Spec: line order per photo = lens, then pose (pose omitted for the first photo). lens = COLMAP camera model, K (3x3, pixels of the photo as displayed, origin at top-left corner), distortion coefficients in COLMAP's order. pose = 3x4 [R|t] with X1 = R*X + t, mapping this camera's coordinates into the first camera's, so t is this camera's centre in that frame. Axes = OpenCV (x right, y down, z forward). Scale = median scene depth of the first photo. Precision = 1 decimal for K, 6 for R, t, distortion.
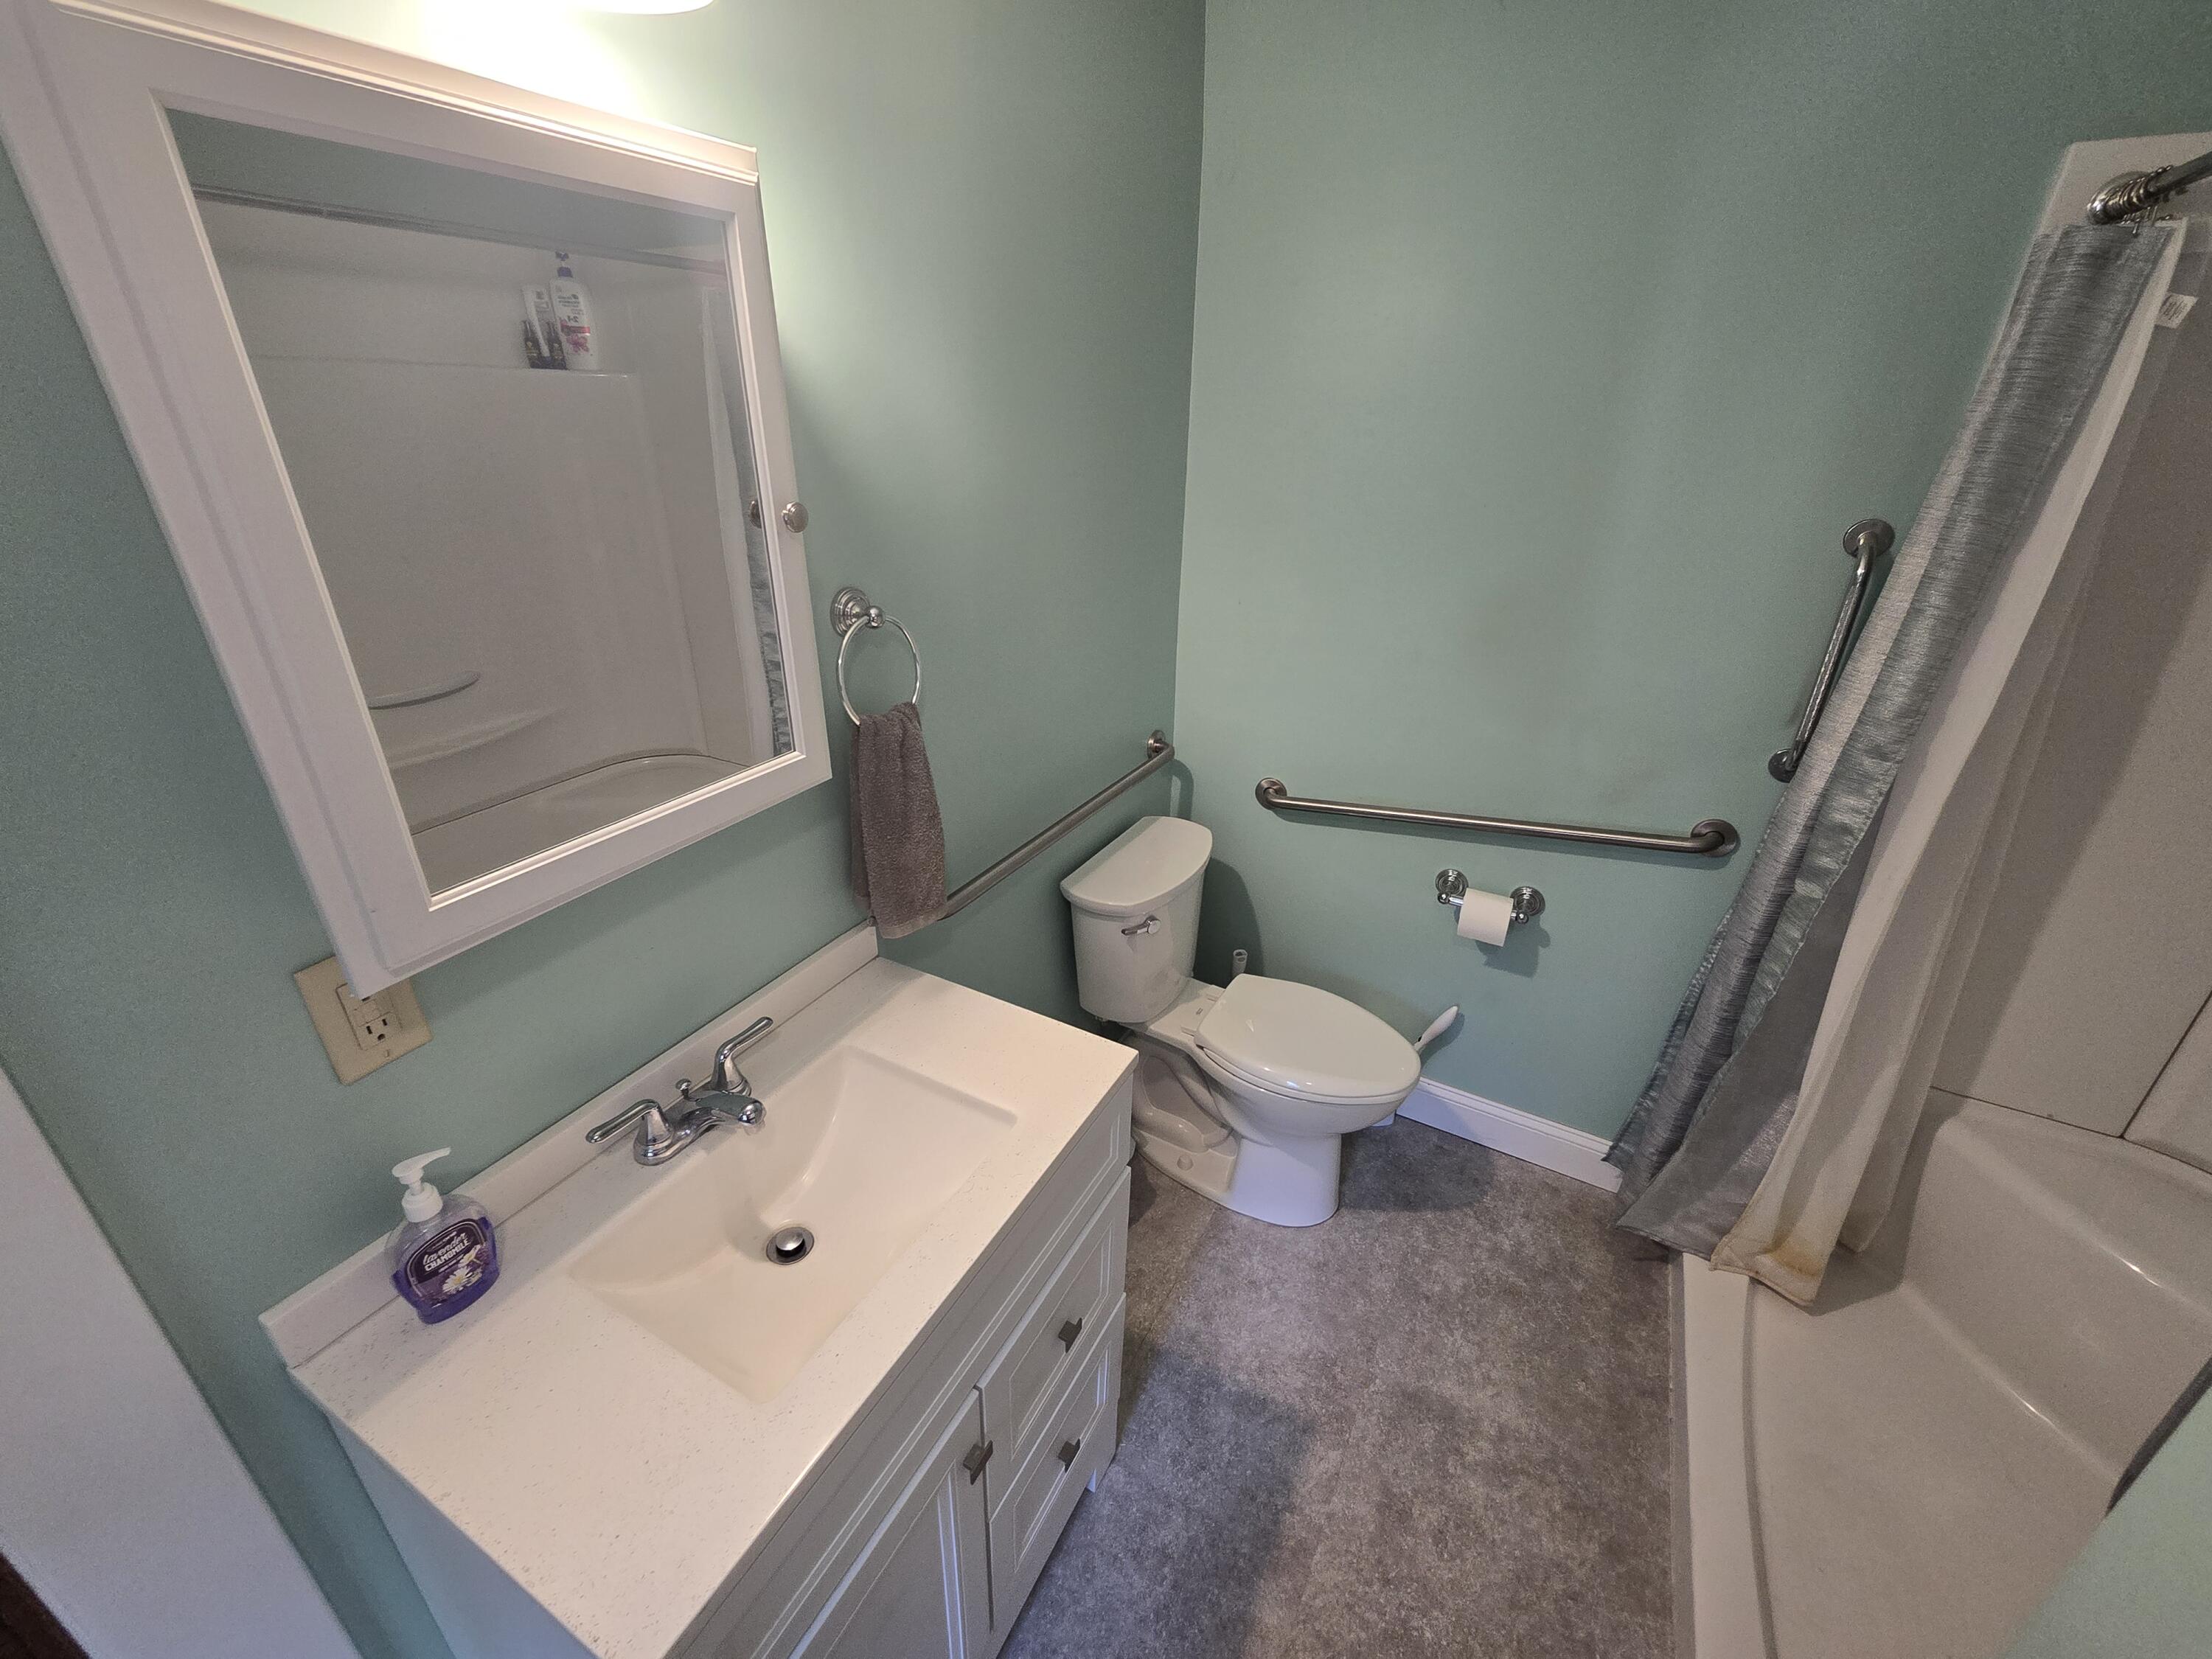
lens RADIAL K [[920.2, 0, 1117.0], [0, 920.2, 821.3], [0, 0, 1]] dist [0.003136, -0.000565]
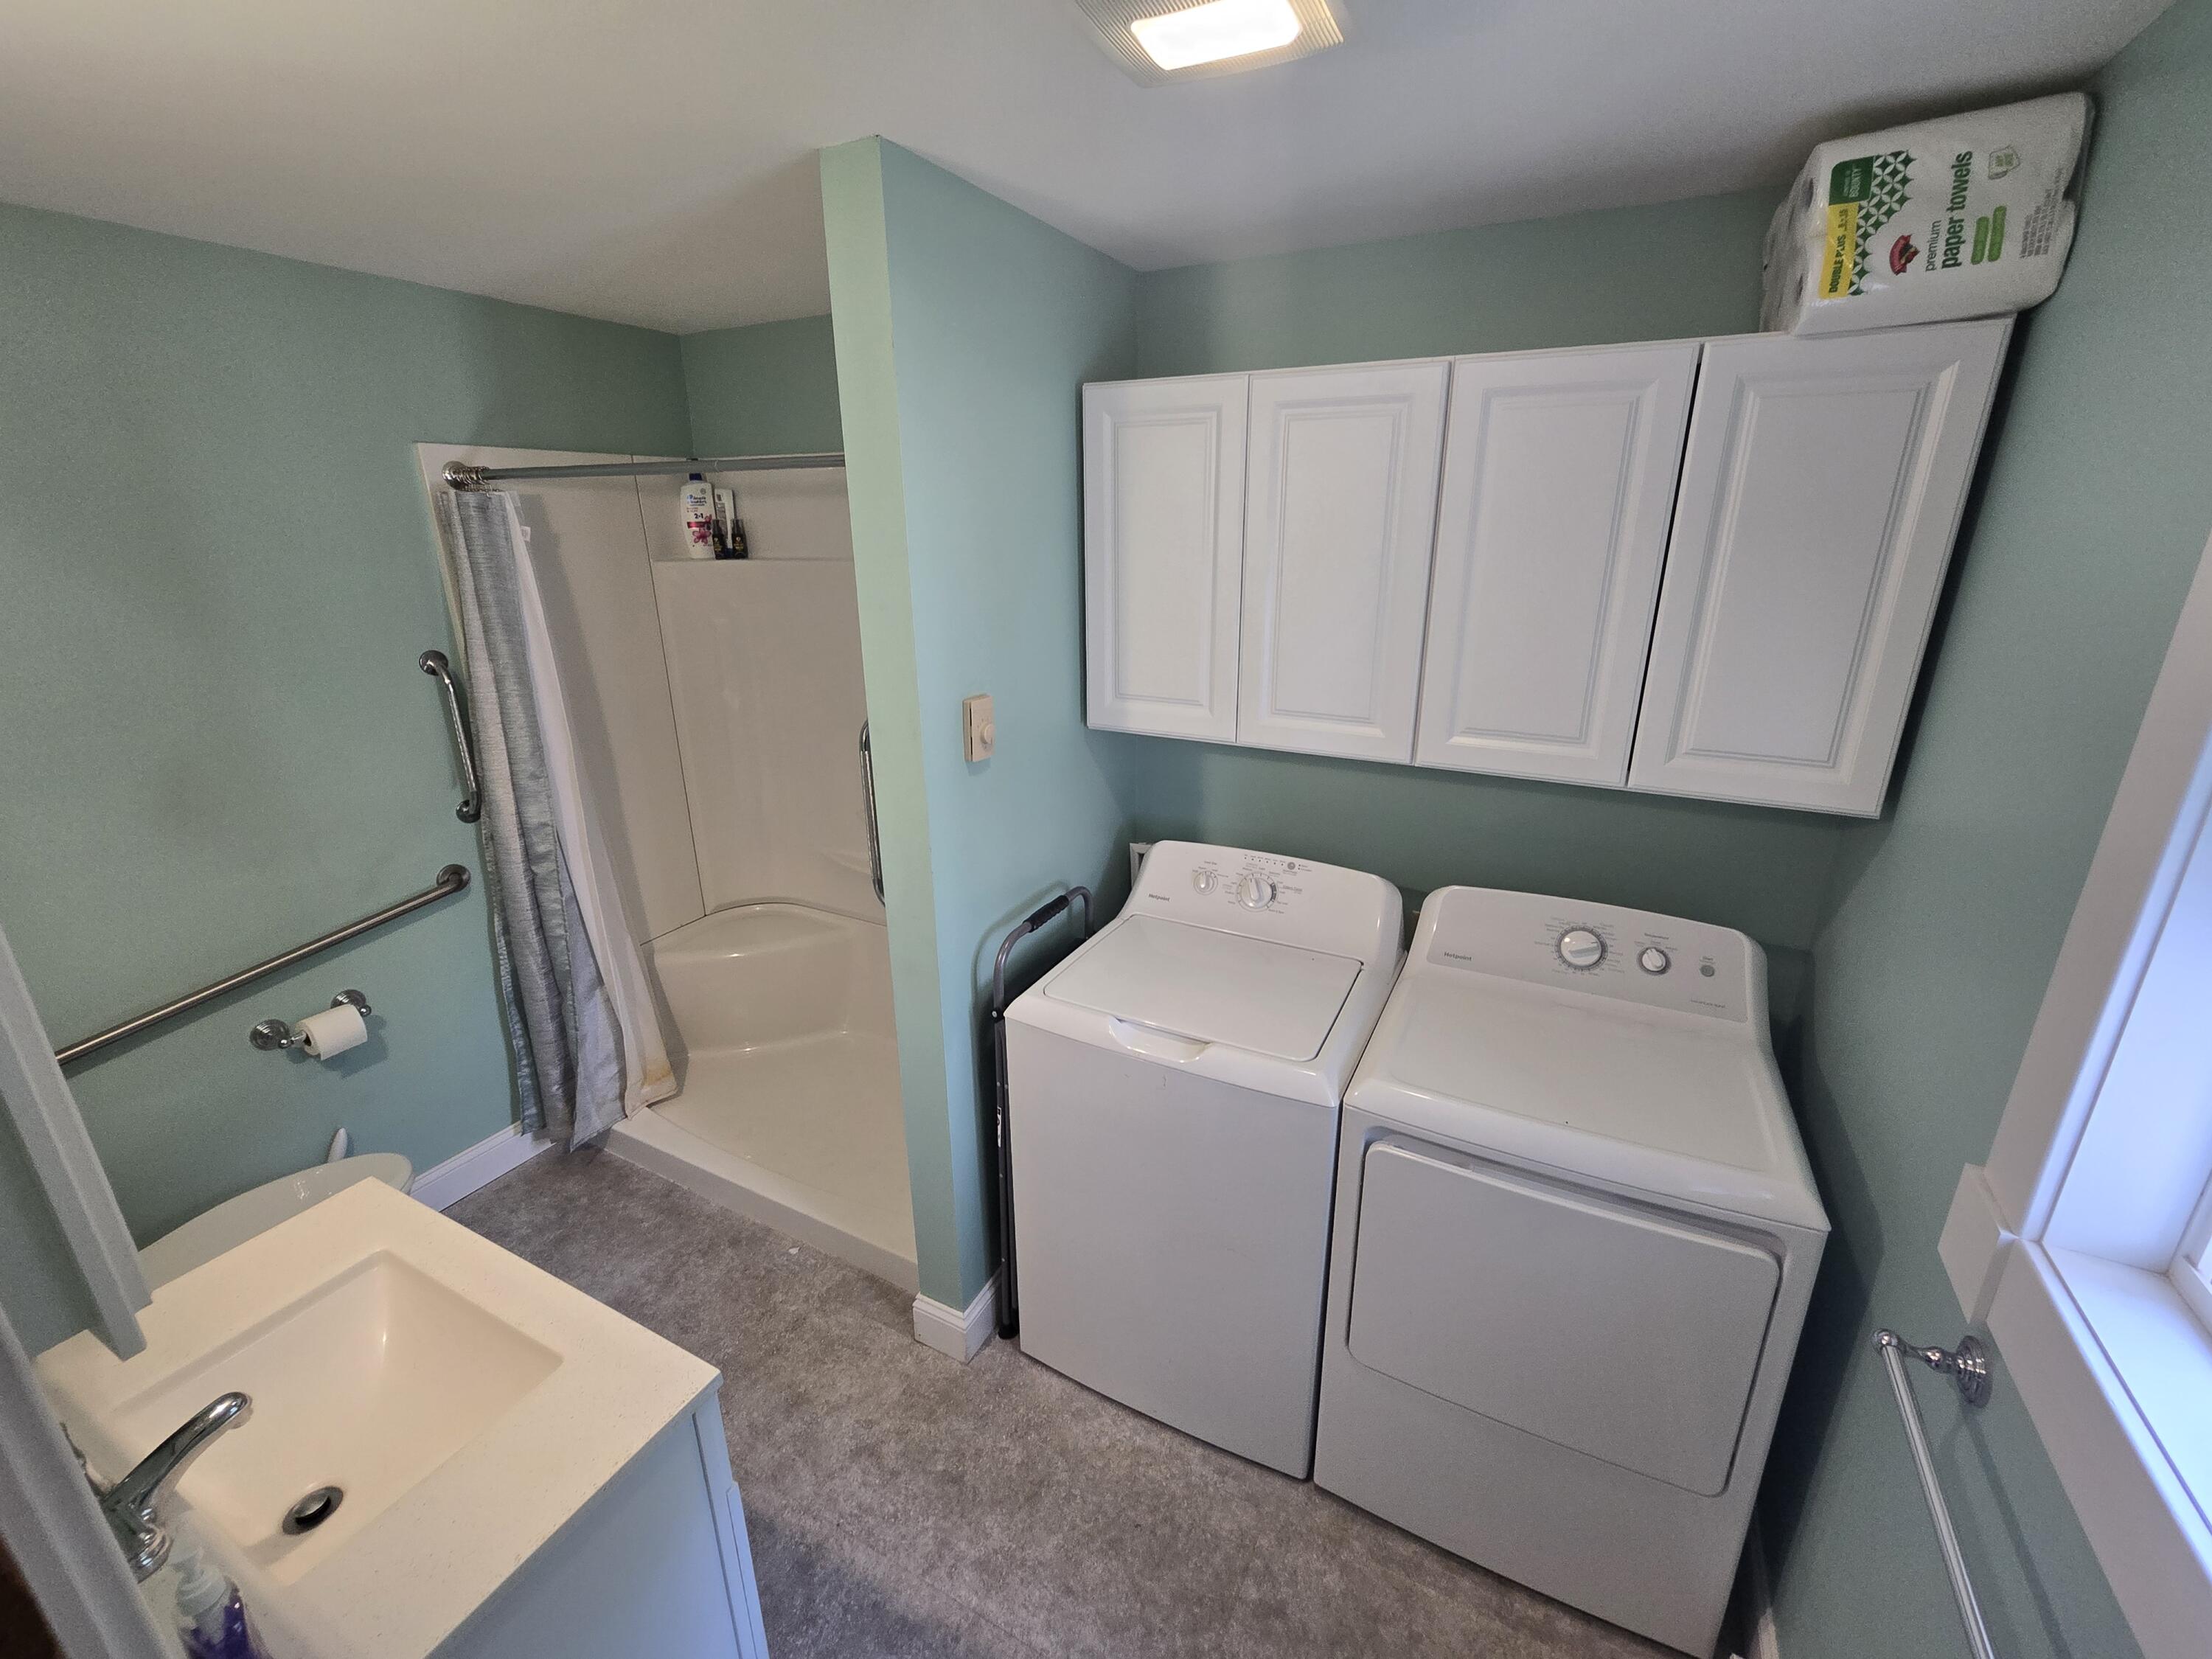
lens RADIAL K [[920.2, 0, 1106.6], [0, 920.2, 819.3], [0, 0, 1]] dist [0.003136, -0.000565]
pose [[-0.003742, -0.343141, 0.939277, -0.649608], [0.431866, 0.846619, 0.311011, -0.065690], [-0.901930, 0.406805, 0.145023, -0.127790]]
